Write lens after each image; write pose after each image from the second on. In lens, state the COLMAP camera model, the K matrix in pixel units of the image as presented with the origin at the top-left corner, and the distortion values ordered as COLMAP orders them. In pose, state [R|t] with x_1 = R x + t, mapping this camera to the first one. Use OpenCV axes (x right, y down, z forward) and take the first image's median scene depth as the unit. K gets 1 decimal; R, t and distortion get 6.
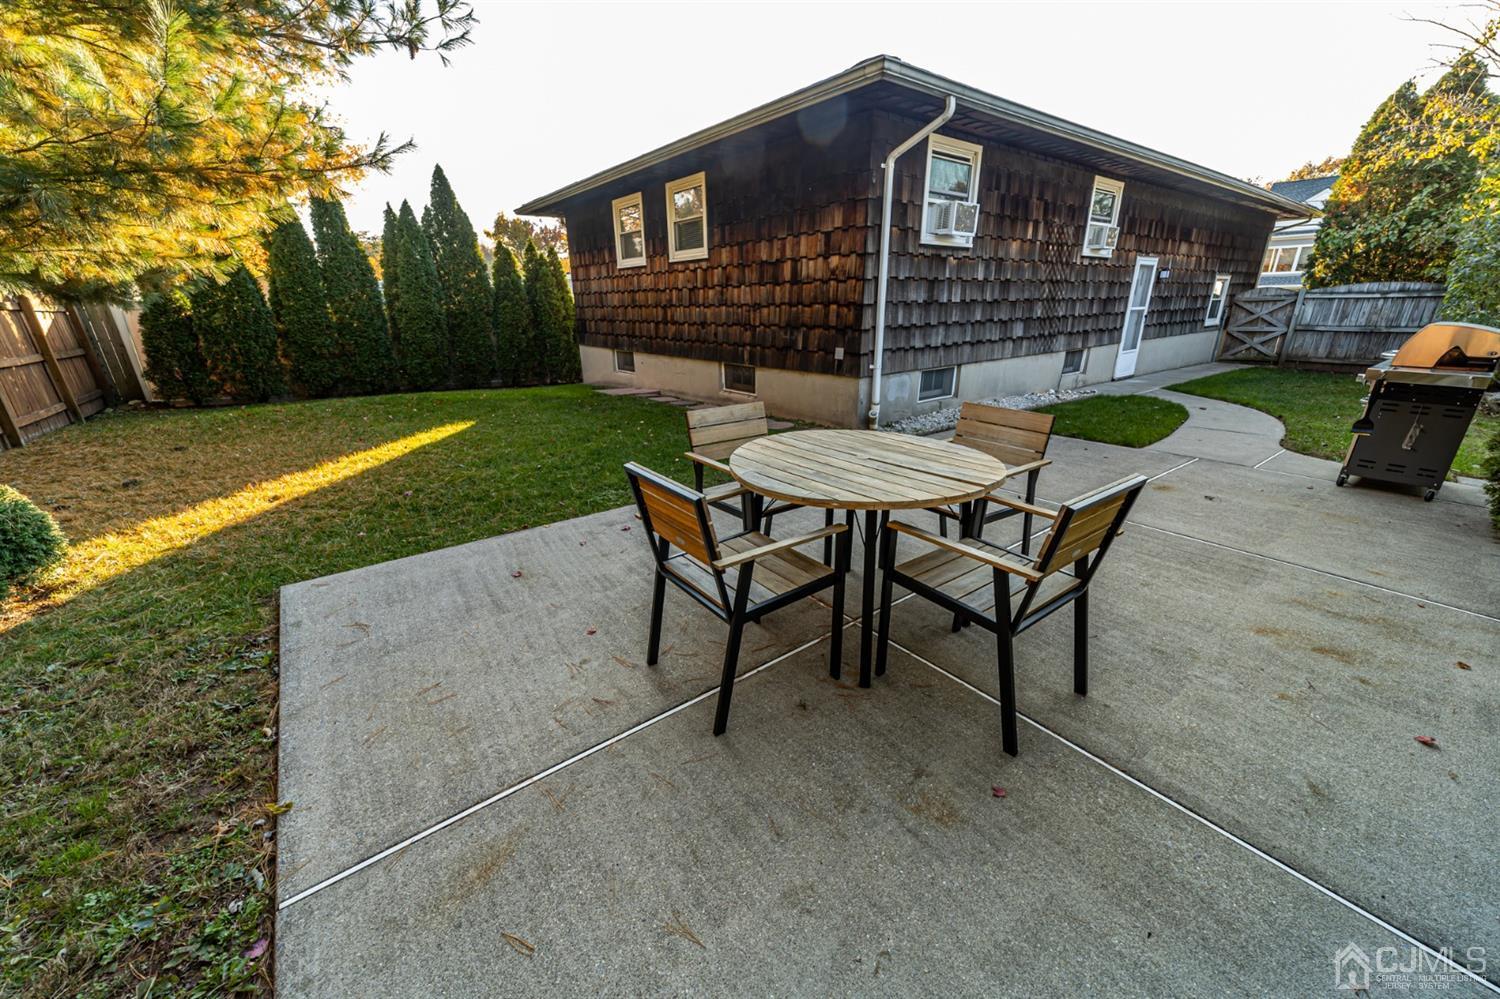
lens RADIAL K [[568.7, 0, 743.9], [0, 568.7, 505.0], [0, 0, 1]] dist [0.002164, 0.001228]
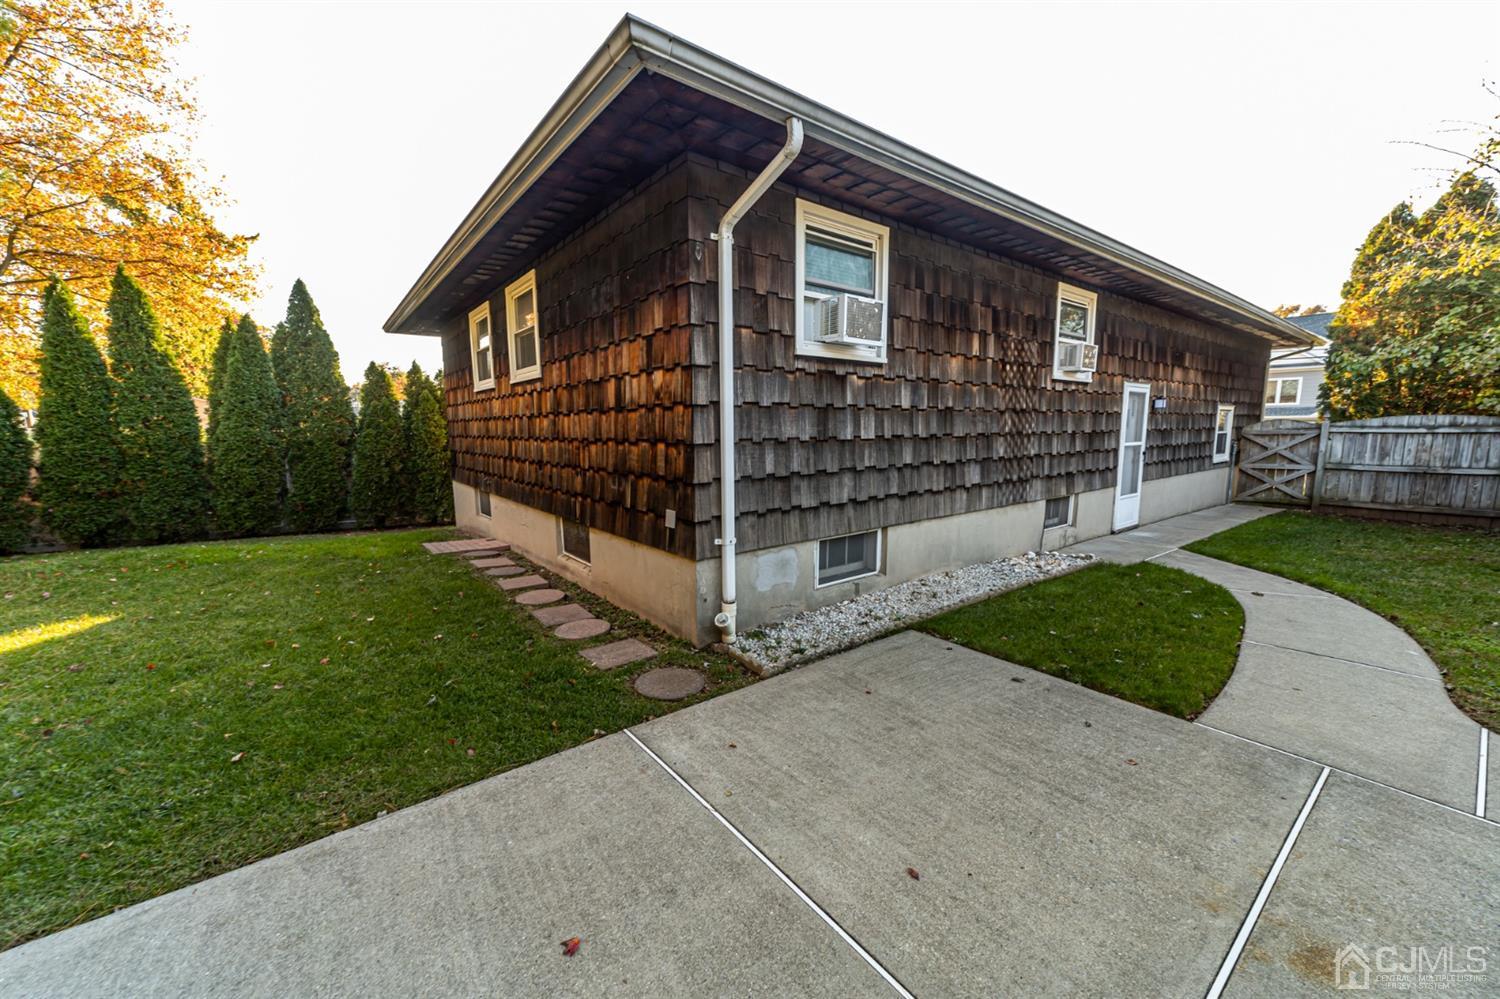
lens RADIAL K [[568.7, 0, 743.9], [0, 568.7, 505.0], [0, 0, 1]] dist [0.002164, 0.001228]
pose [[0.999969, 0.007078, -0.003330, 0.194468], [-0.007612, 0.978582, -0.205714, -0.119961], [0.001803, 0.205734, 0.978606, 0.305446]]
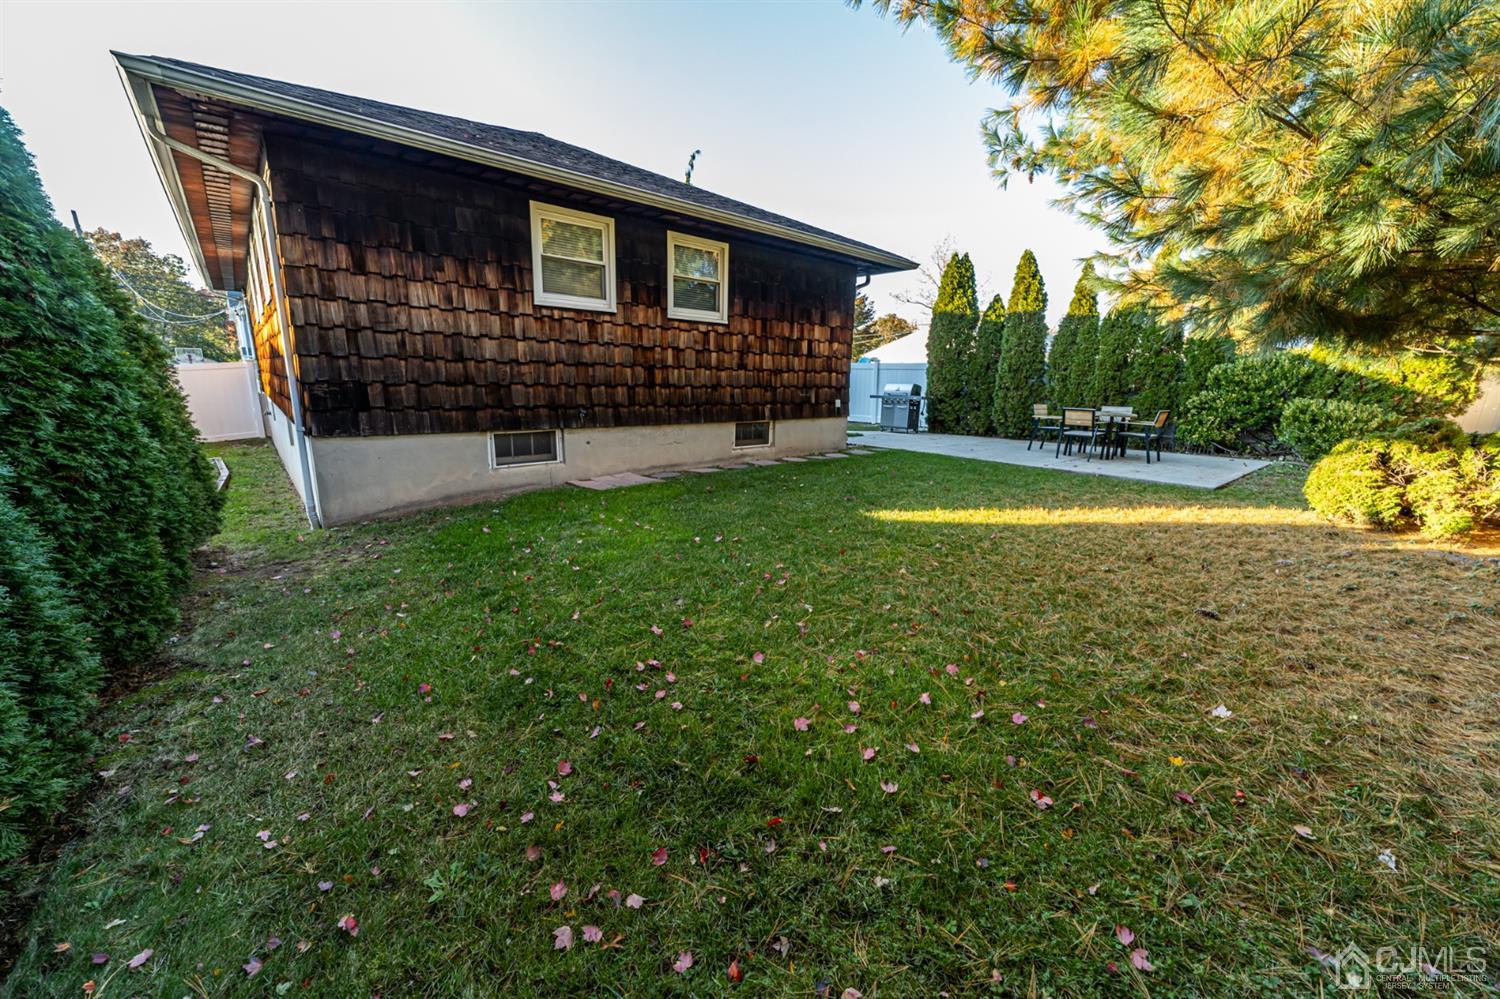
lens RADIAL K [[568.7, 0, 743.9], [0, 568.7, 505.0], [0, 0, 1]] dist [0.002164, 0.001228]
pose [[-0.052593, -0.197898, 0.978811, -1.090228], [0.321214, 0.924724, 0.204222, -0.319276], [-0.945545, 0.325148, 0.014934, 1.021843]]
